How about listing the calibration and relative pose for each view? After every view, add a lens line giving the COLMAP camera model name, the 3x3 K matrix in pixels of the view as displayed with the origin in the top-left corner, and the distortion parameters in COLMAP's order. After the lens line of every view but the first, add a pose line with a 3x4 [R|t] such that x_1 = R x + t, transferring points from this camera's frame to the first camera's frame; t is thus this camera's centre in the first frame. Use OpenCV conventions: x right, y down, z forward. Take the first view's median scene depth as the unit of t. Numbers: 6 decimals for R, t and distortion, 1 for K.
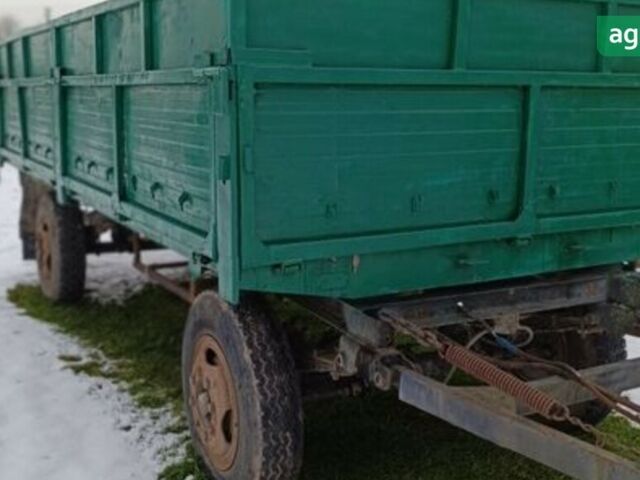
lens RADIAL K [[807.3, 0, 309.9], [0, 807.3, 241.7], [0, 0, 1]] dist [0.031496, -0.073347]
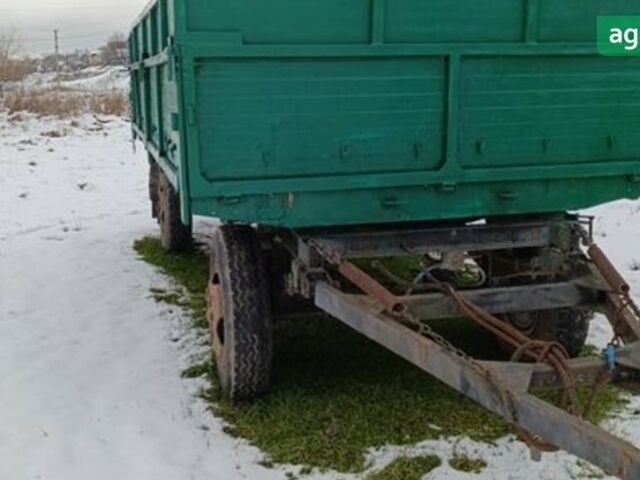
lens RADIAL K [[803.3, 0, 318.1], [0, 803.3, 266.0], [0, 0, 1]] dist [0.006190, -0.006777]
pose [[0.971830, 0.036468, -0.232844, 0.359749], [-0.024949, 0.998324, 0.052226, 0.058246], [0.234358, -0.044945, 0.971111, -0.206511]]
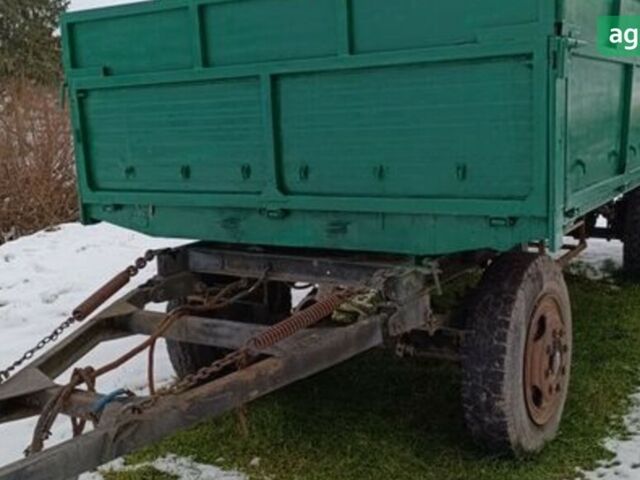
lens RADIAL K [[807.3, 0, 309.9], [0, 807.3, 241.7], [0, 0, 1]] dist [0.031496, -0.073347]
pose [[0.463758, 0.120565, -0.877720, 1.299927], [-0.111247, 0.990781, 0.077315, -0.054869], [0.878950, 0.061788, 0.472895, 0.518996]]
